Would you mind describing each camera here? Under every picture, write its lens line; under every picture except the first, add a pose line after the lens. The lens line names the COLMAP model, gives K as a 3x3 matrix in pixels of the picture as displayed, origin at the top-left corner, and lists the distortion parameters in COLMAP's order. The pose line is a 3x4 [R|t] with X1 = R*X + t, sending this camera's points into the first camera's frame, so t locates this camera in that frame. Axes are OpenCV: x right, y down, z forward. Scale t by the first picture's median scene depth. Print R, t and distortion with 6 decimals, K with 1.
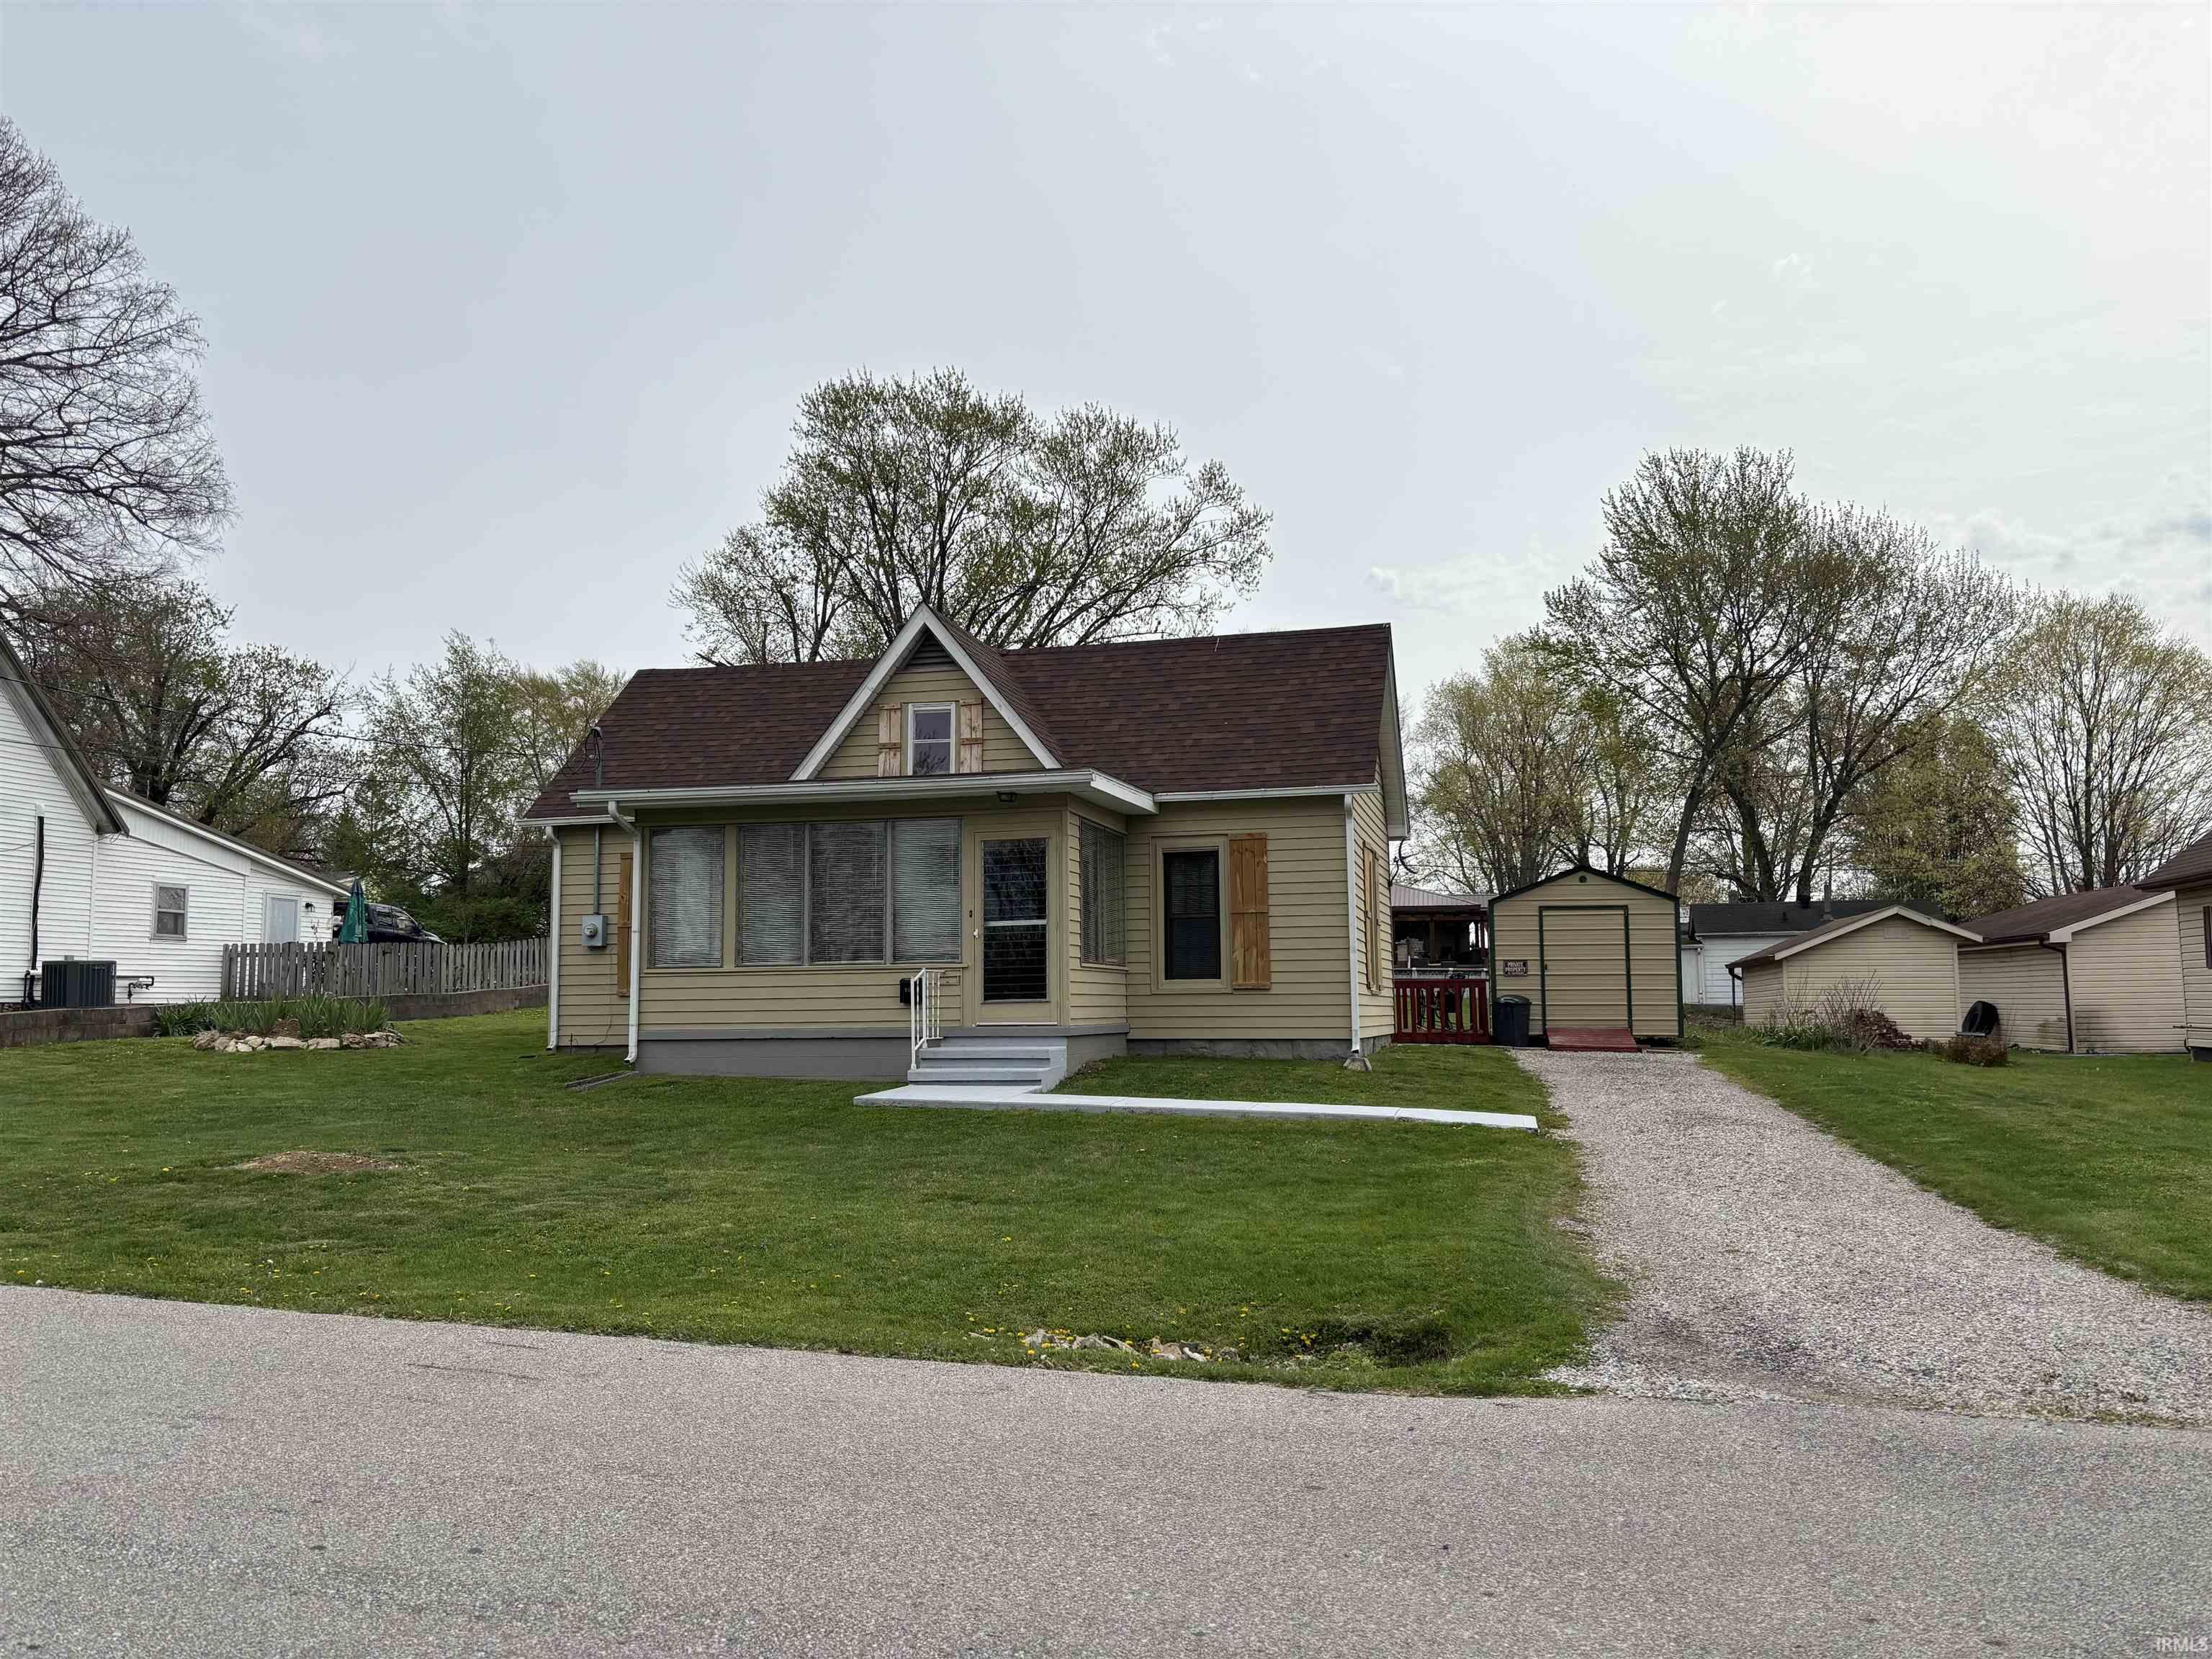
lens RADIAL K [[1675.7, 0, 1106.0], [0, 1675.7, 829.5], [0, 0, 1]] dist [0.040706, -0.041927]
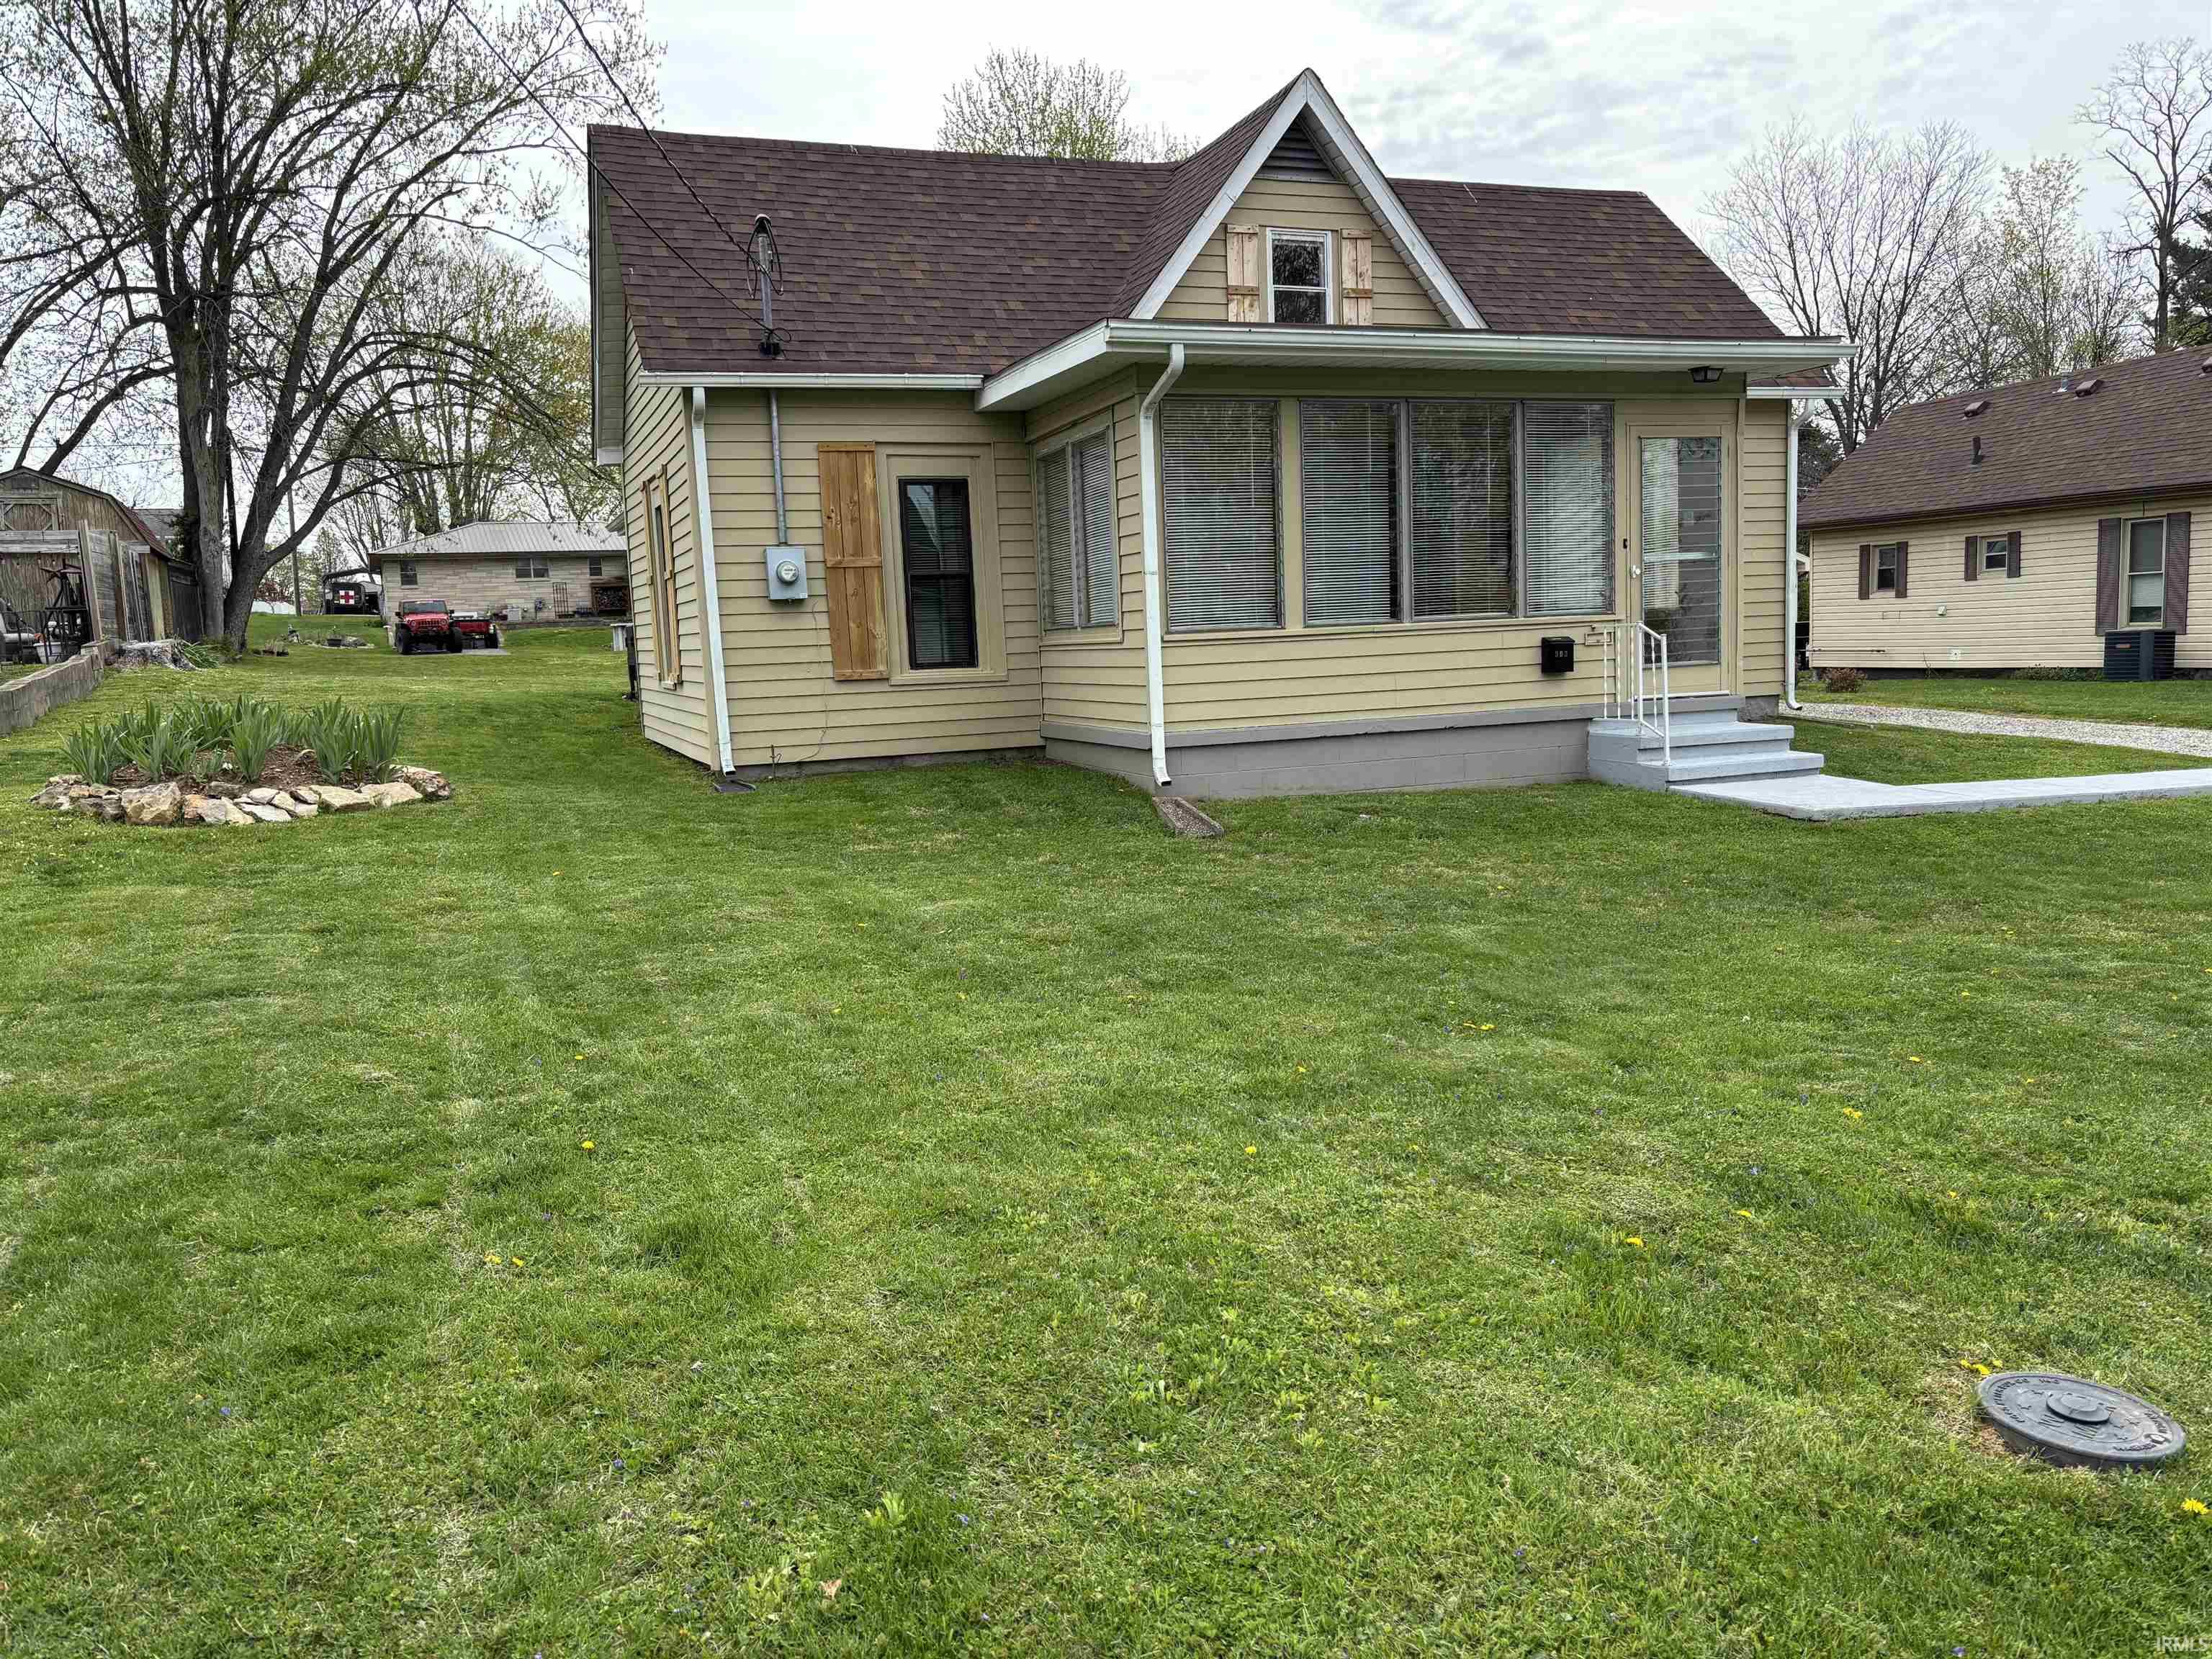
lens RADIAL K [[1675.7, 0, 1106.0], [0, 1675.7, 829.5], [0, 0, 1]] dist [0.040706, -0.041927]
pose [[0.824993, -0.090257, 0.557888, -0.574401], [-0.027575, 0.979560, 0.199253, 0.028644], [-0.564469, -0.179766, 0.805642, 0.457637]]
